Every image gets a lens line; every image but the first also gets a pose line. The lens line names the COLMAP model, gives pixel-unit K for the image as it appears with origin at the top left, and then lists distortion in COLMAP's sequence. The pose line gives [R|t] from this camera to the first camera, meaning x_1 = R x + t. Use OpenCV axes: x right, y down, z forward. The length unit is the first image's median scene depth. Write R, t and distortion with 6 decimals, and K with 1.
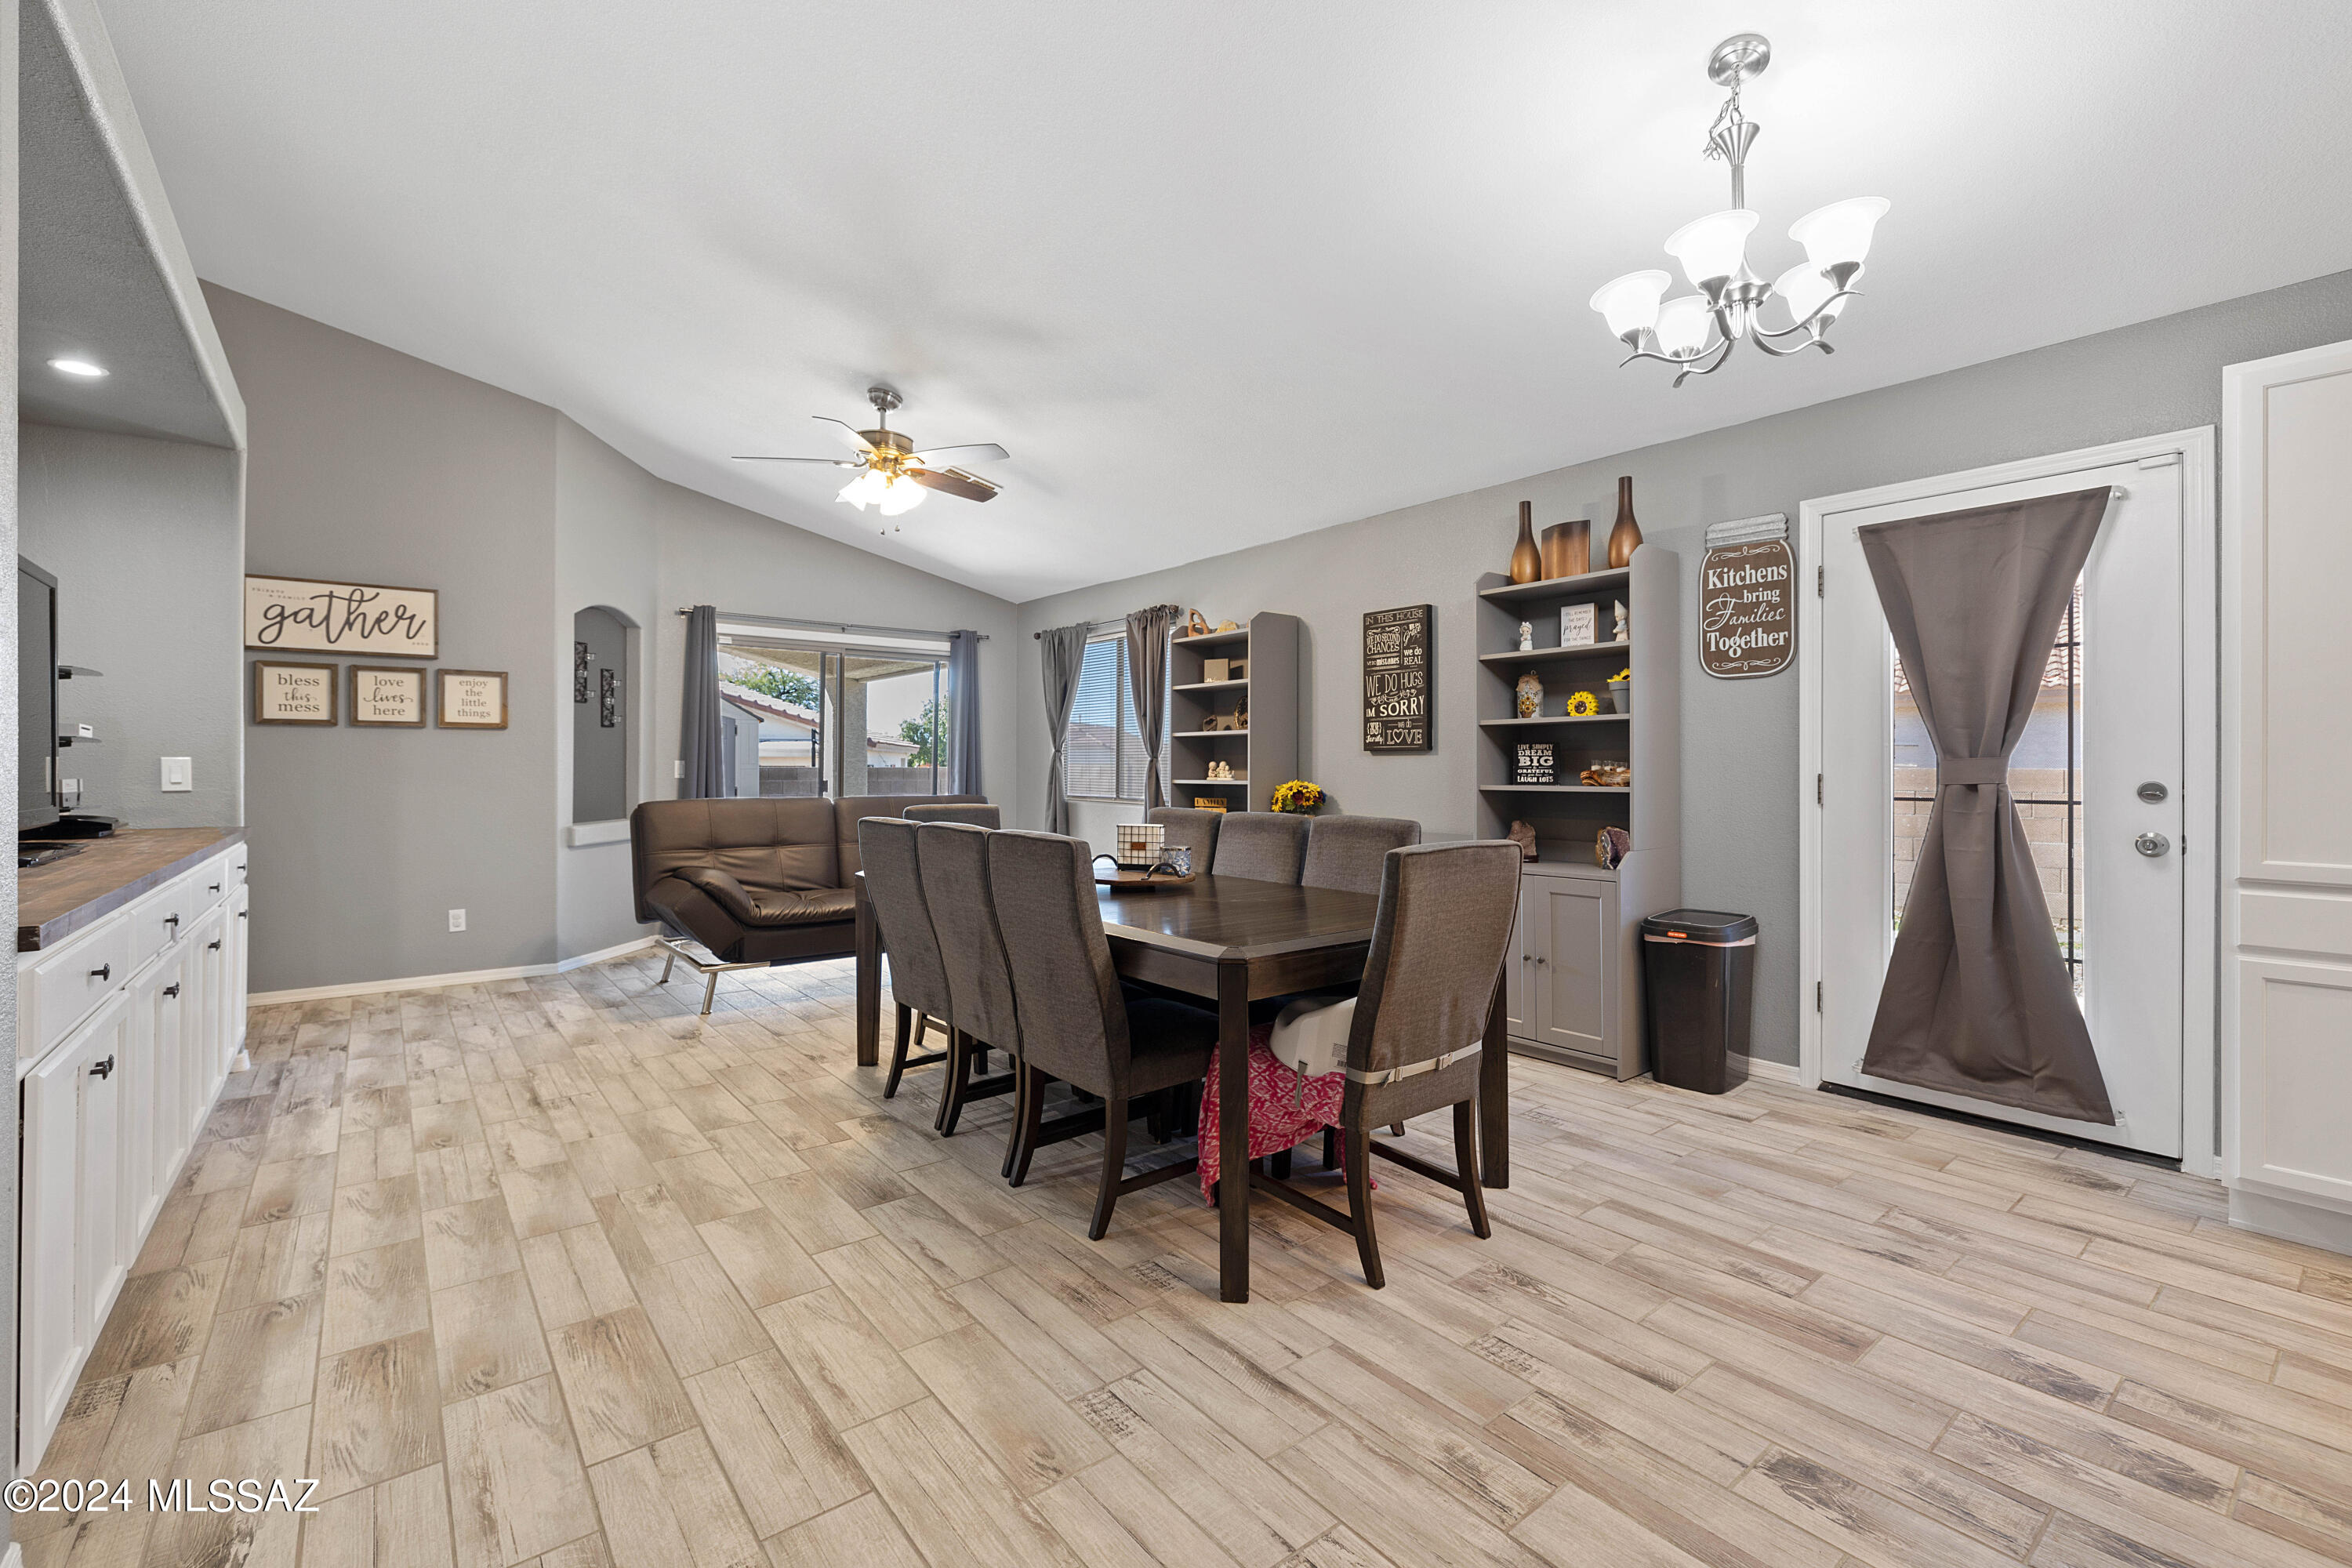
lens RADIAL K [[1005.4, 0, 1160.7], [0, 1005.4, 765.9], [0, 0, 1]] dist [-0.001070, -0.000583]
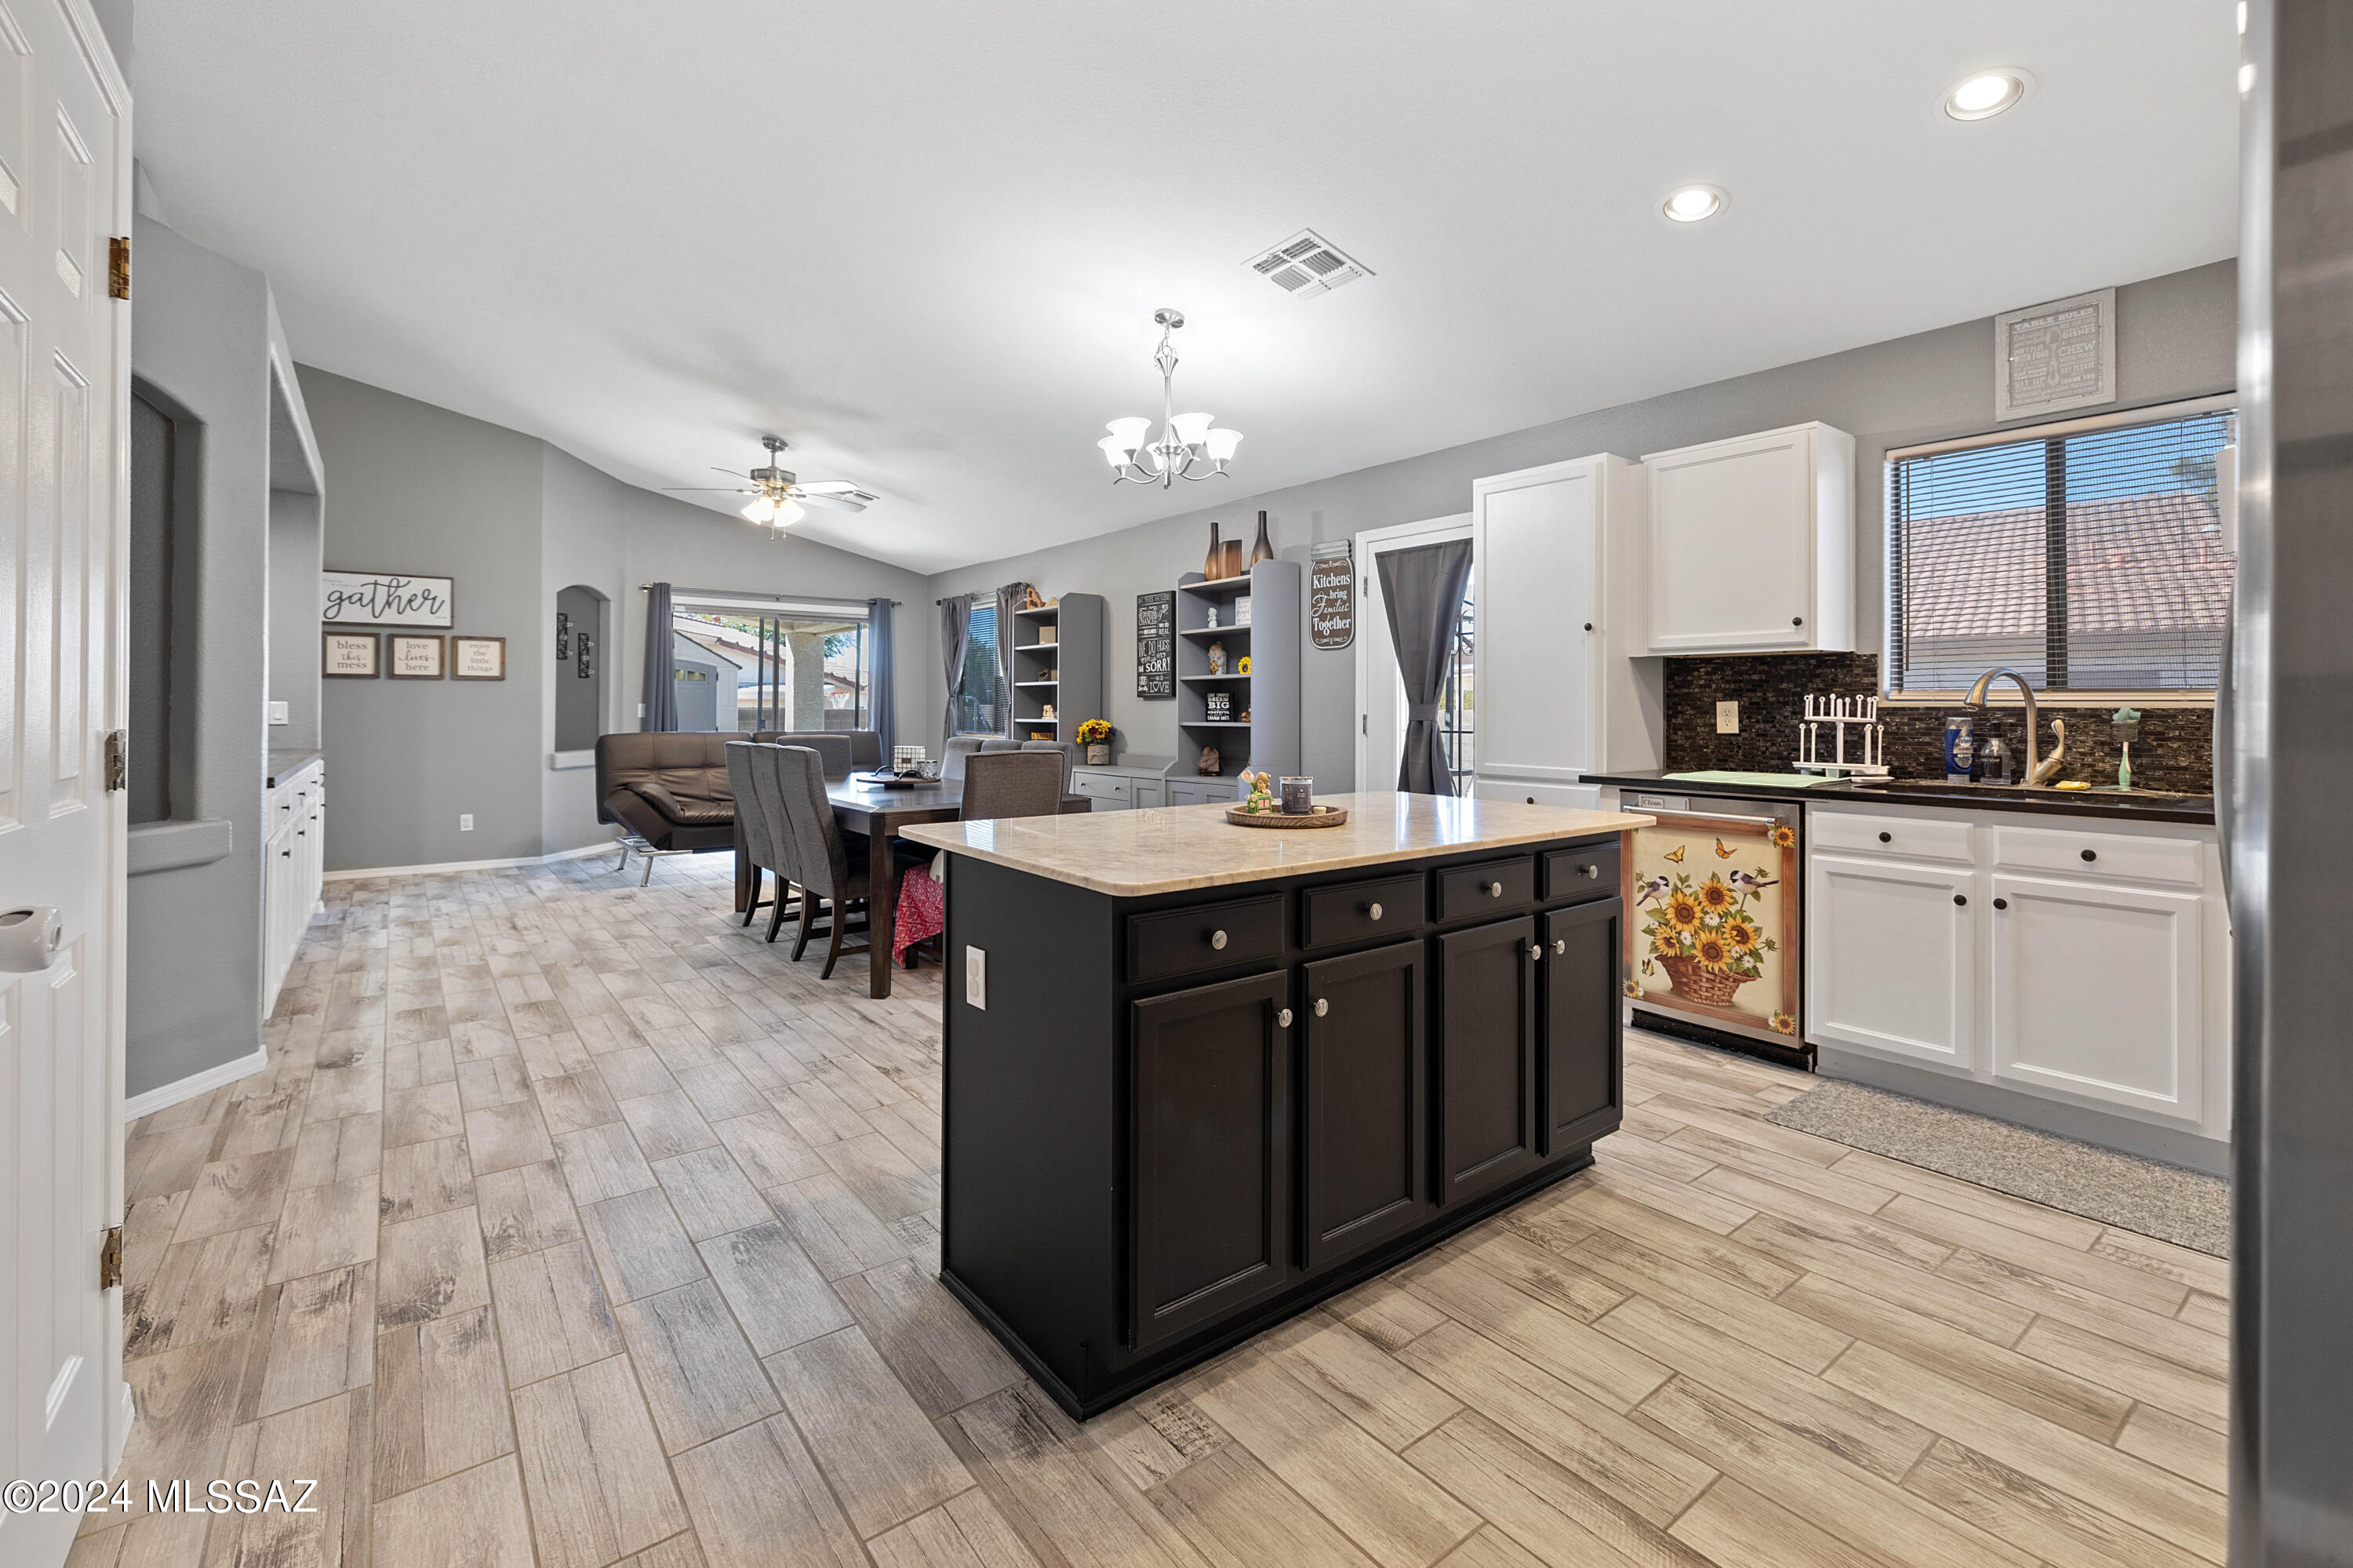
lens RADIAL K [[1017.1, 0, 1180.6], [0, 1017.1, 702.0], [0, 0, 1]] dist [-0.000289, -0.000015]
pose [[0.999986, 0.001065, -0.005163, 0.359641], [-0.001096, 0.999982, -0.005978, -0.000734], [0.005156, 0.005983, 0.999969, -0.489789]]
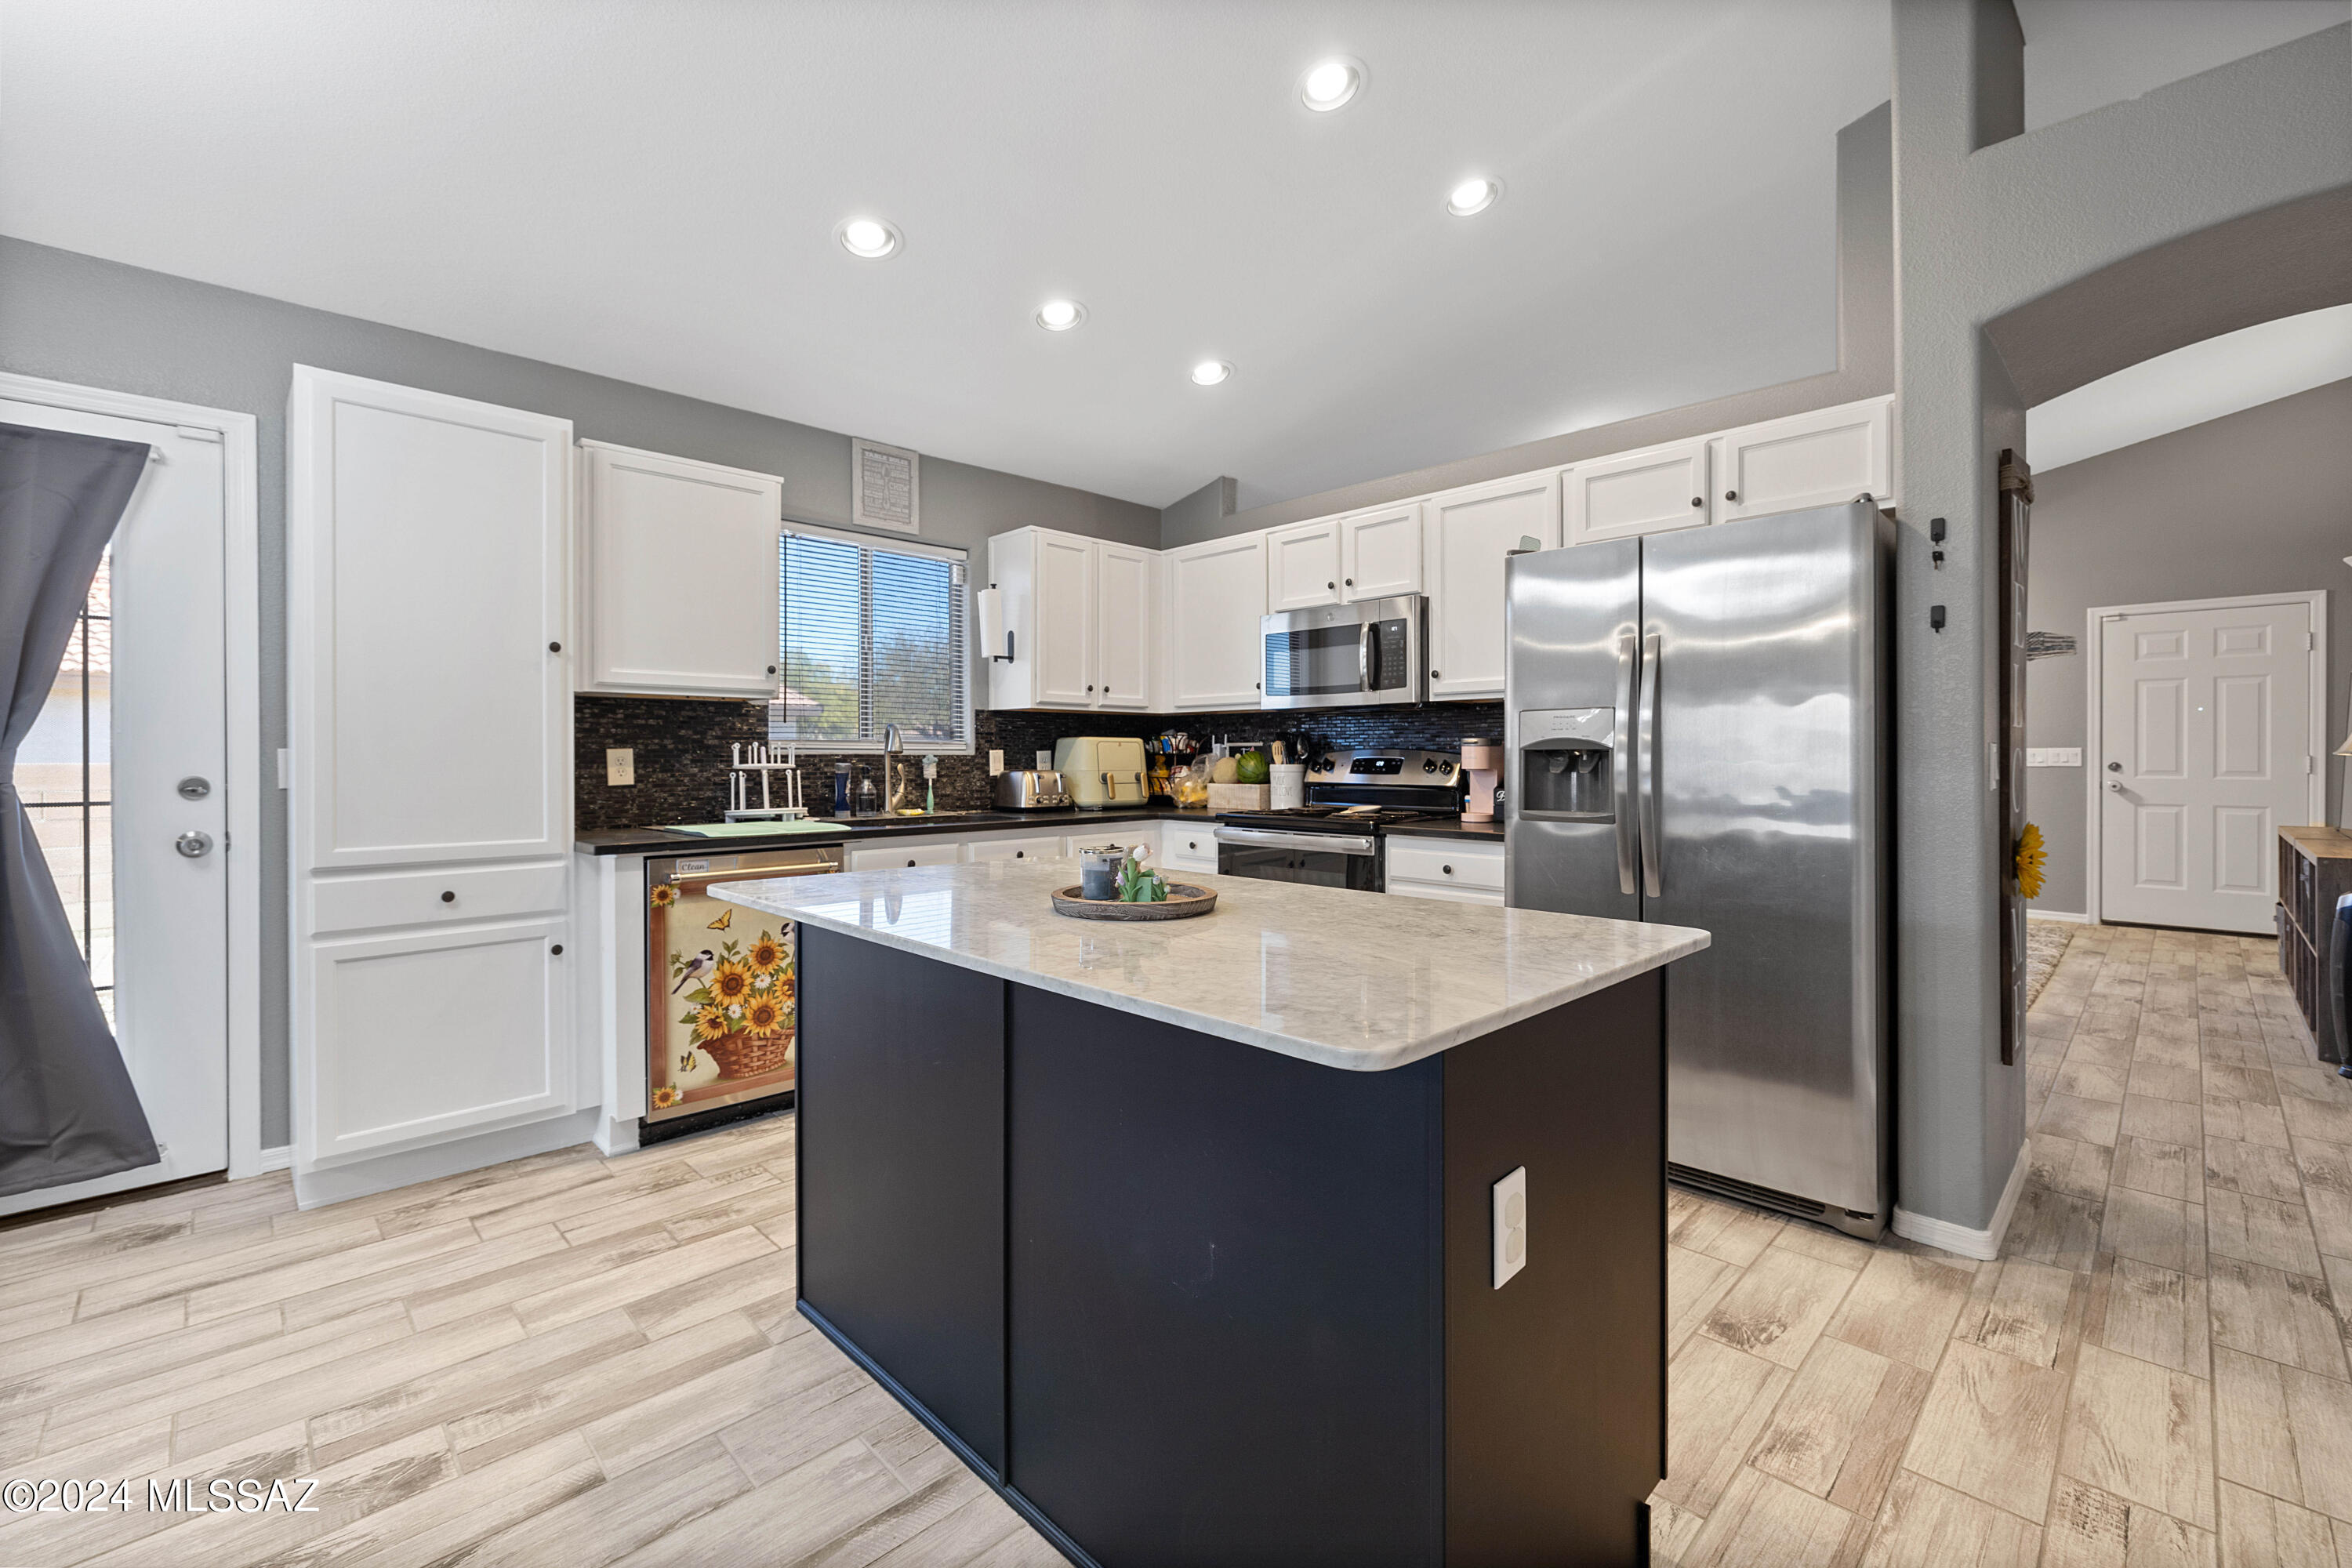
lens RADIAL K [[990.0, 0, 1173.9], [0, 990.0, 757.6], [0, 0, 1]] dist [-0.002453, -0.000058]
pose [[-0.108983, -0.002600, 0.994040, -0.016040], [0.004380, 0.999986, 0.003096, -0.000638], [-0.994034, 0.004691, -0.108970, 0.147280]]
